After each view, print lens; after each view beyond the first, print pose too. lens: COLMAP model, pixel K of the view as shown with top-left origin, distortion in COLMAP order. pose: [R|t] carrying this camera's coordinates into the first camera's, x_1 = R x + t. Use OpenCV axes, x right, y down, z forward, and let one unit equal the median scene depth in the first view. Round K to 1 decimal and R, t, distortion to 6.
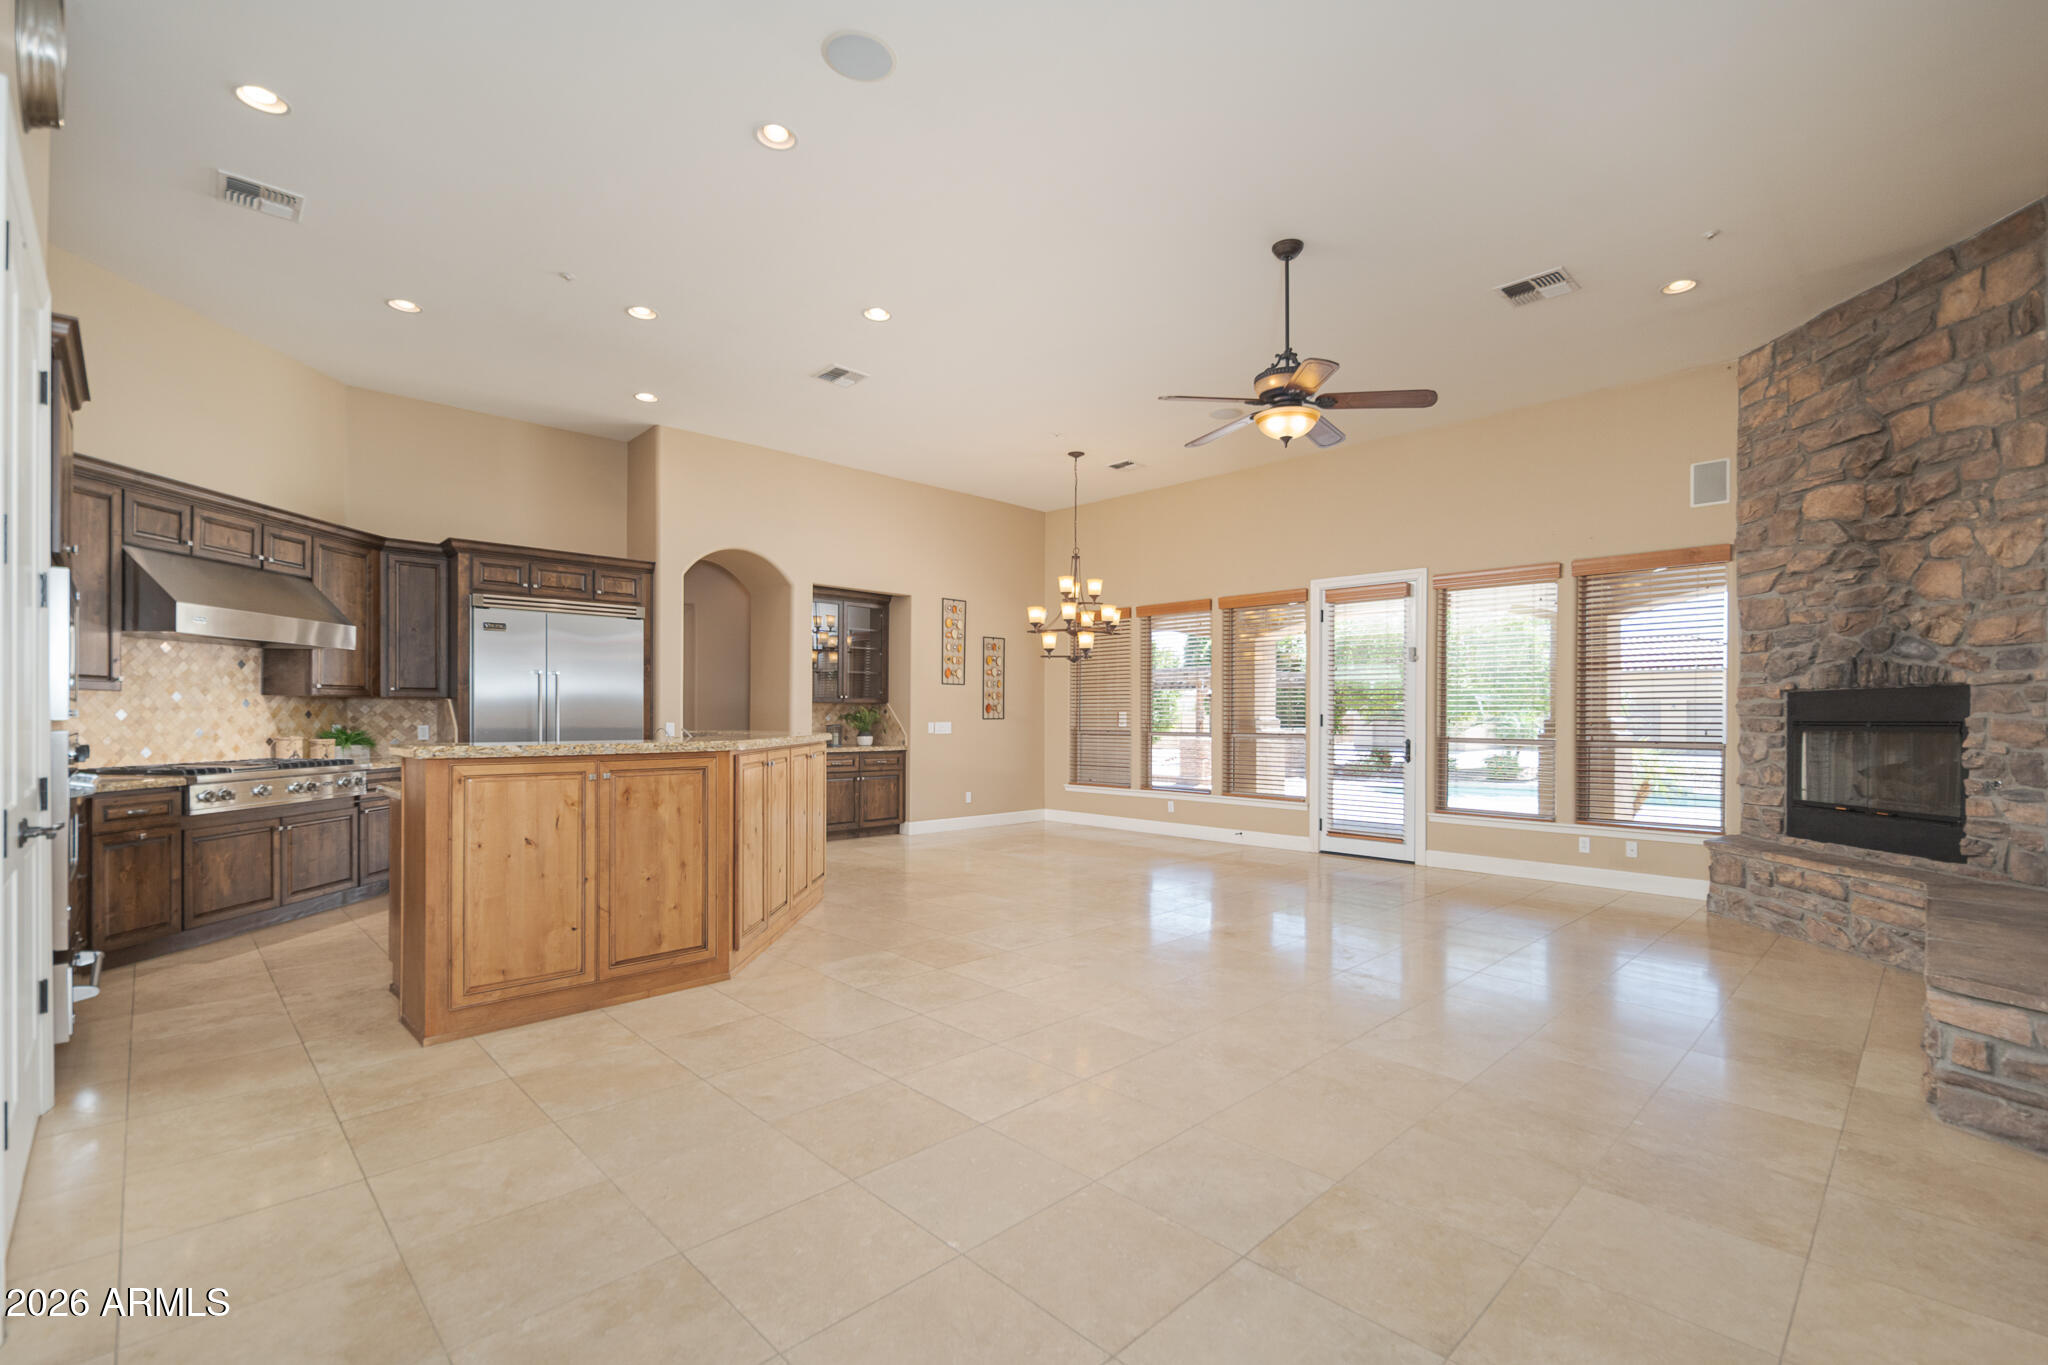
lens RADIAL K [[910.6, 0, 1041.1], [0, 910.6, 715.4], [0, 0, 1]] dist [0.007291, -0.000861]
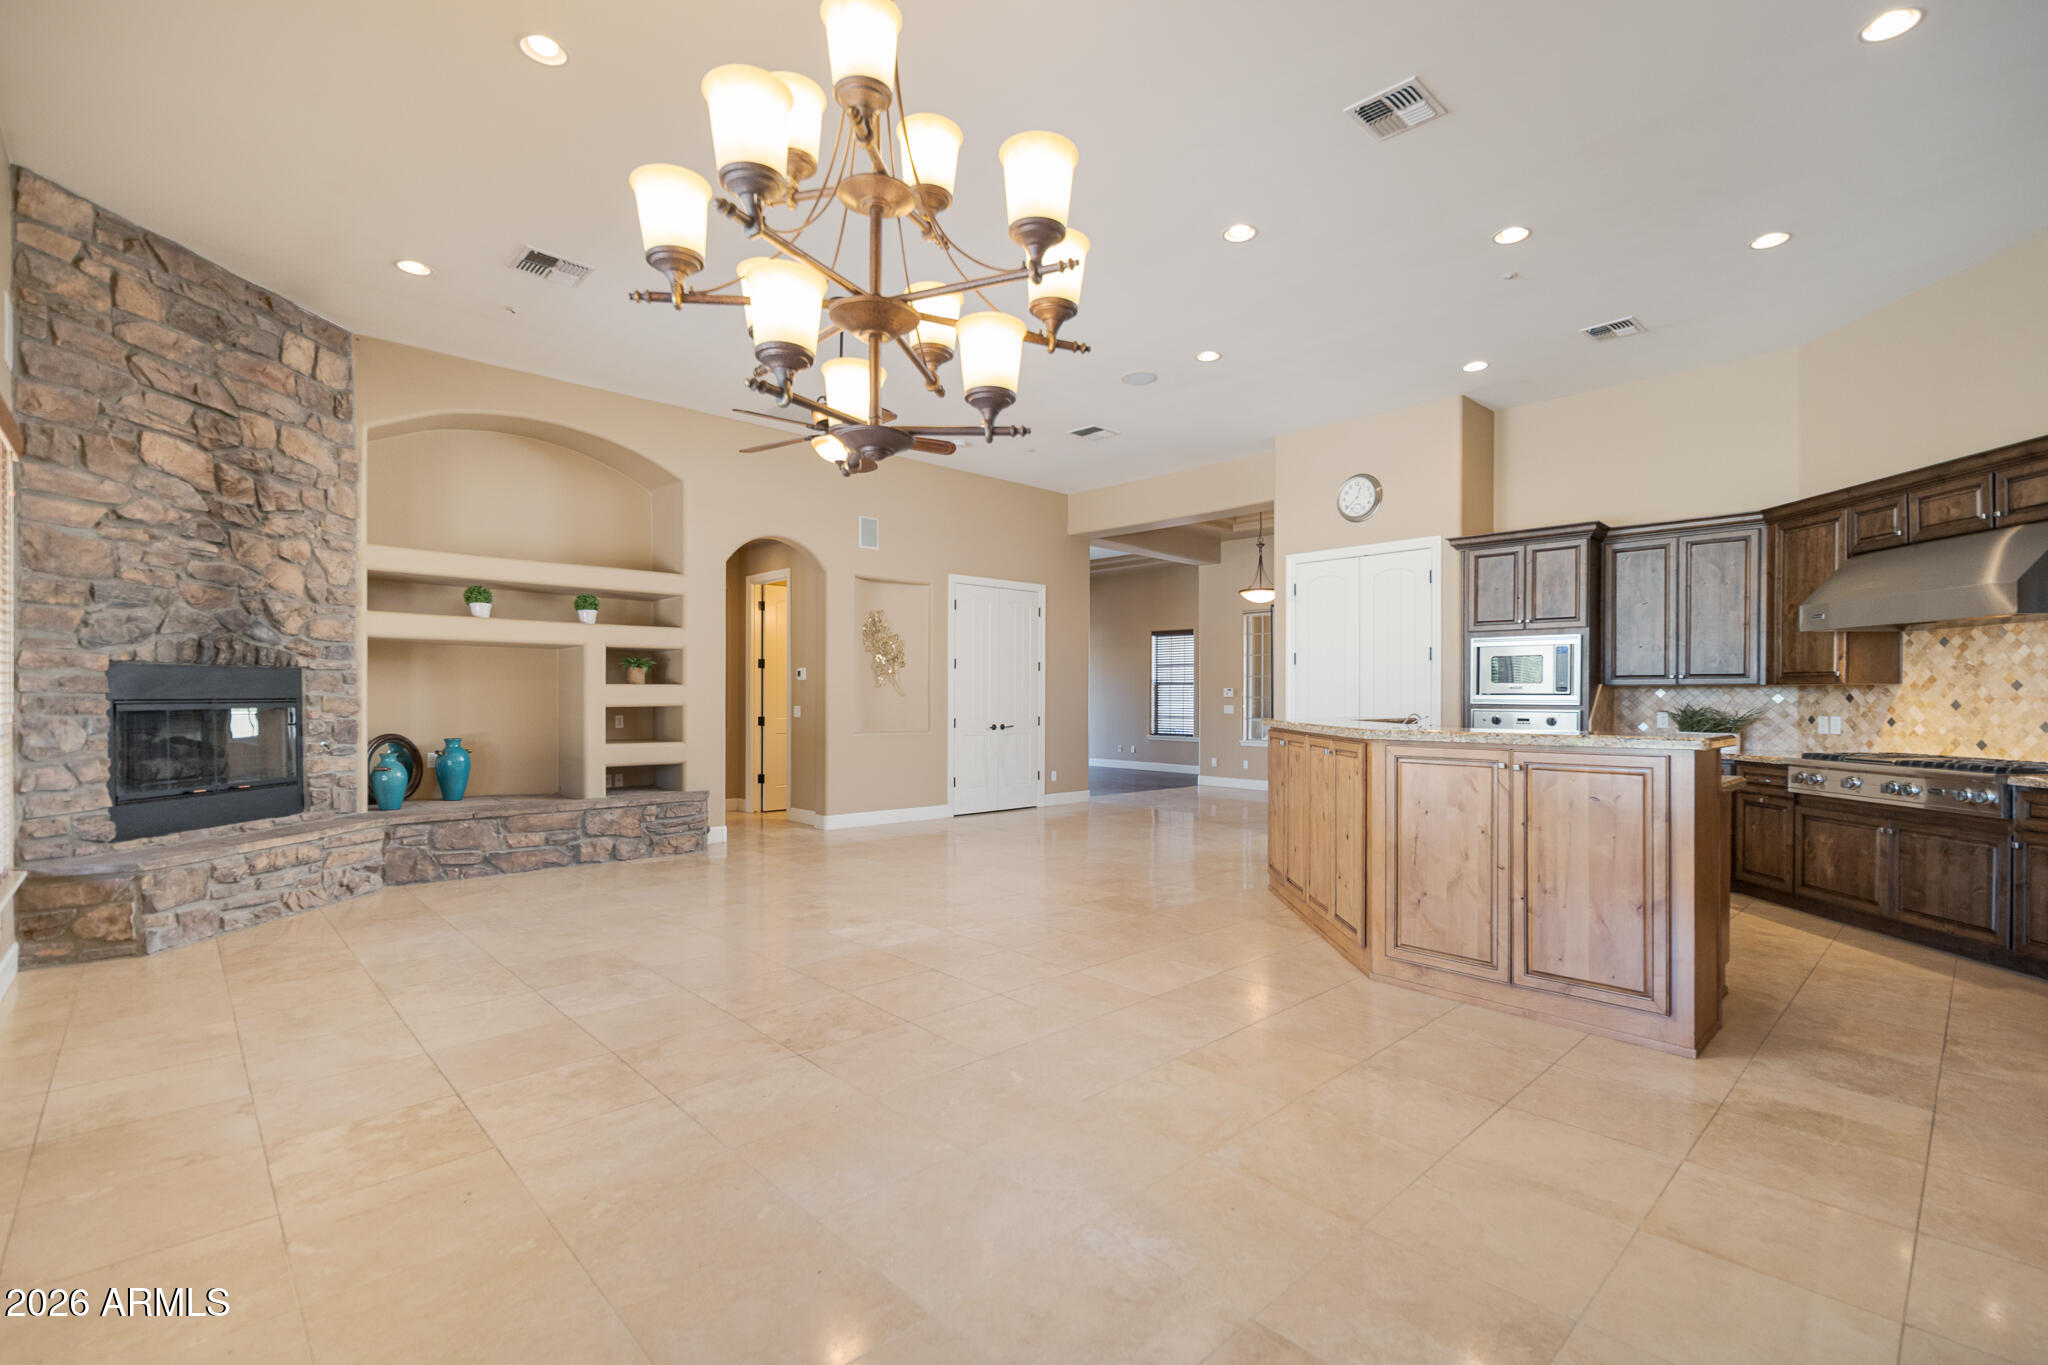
lens RADIAL K [[932.0, 0, 1022.9], [0, 932.0, 702.0], [0, 0, 1]] dist [0.001056, -0.001118]
pose [[-0.999906, -0.007519, 0.011438, 0.012563], [-0.007453, 0.999955, 0.005796, -0.002160], [-0.011481, 0.005710, -0.999918, 1.833641]]
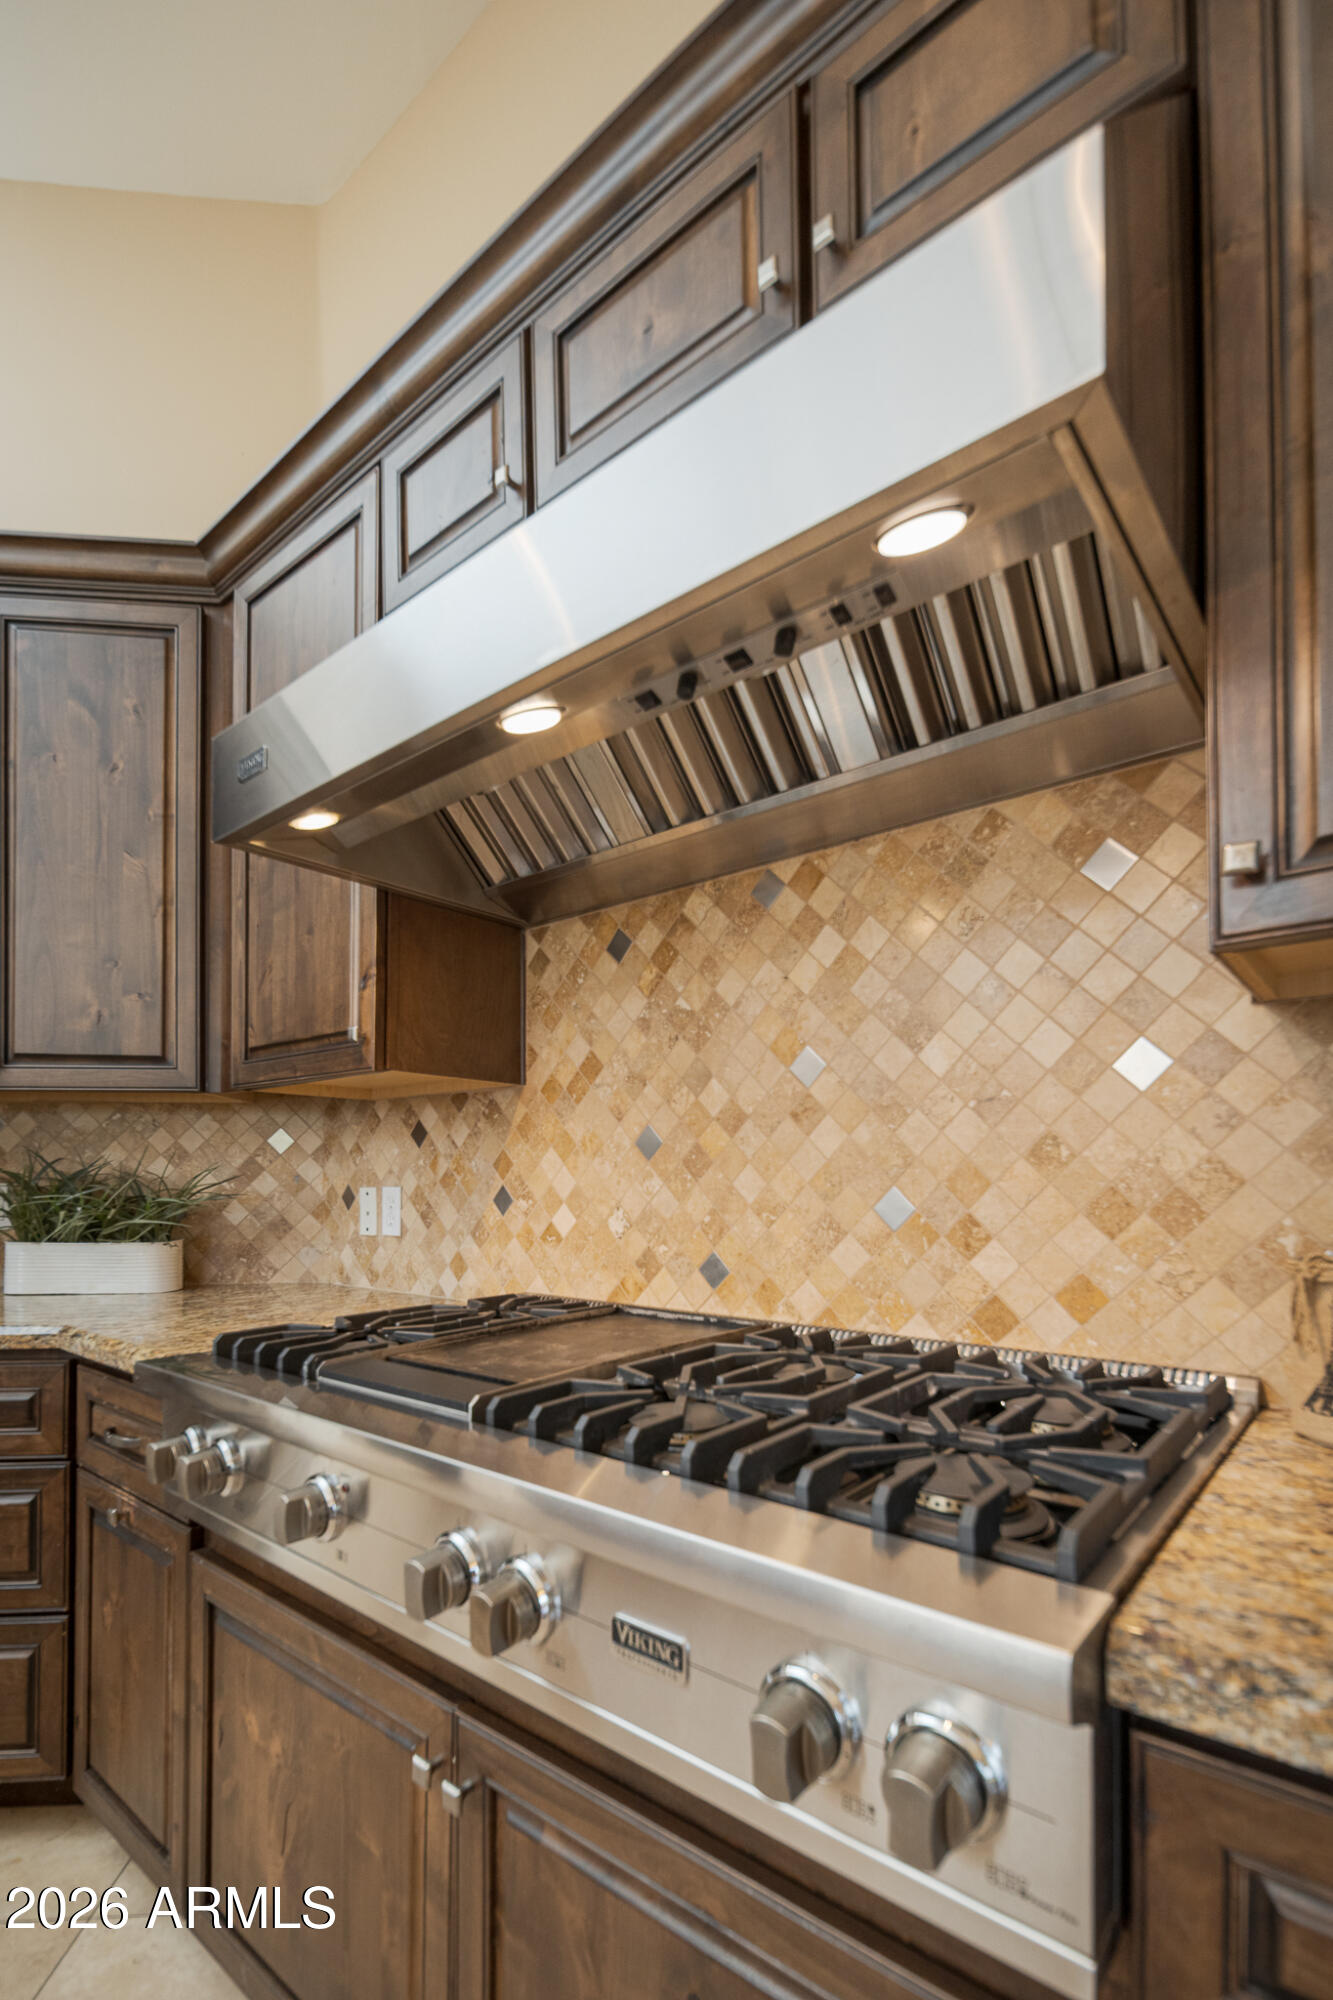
lens RADIAL K [[910.1, 0, 671.4], [0, 910.1, 1169.8], [0, 0, 1]] dist [0.001056, -0.001118]
pose [[-0.638280, -0.015885, -0.769640, -0.688702], [-0.002875, 0.999829, -0.018252, 0.012978], [0.769799, -0.009437, -0.638217, 1.085256]]
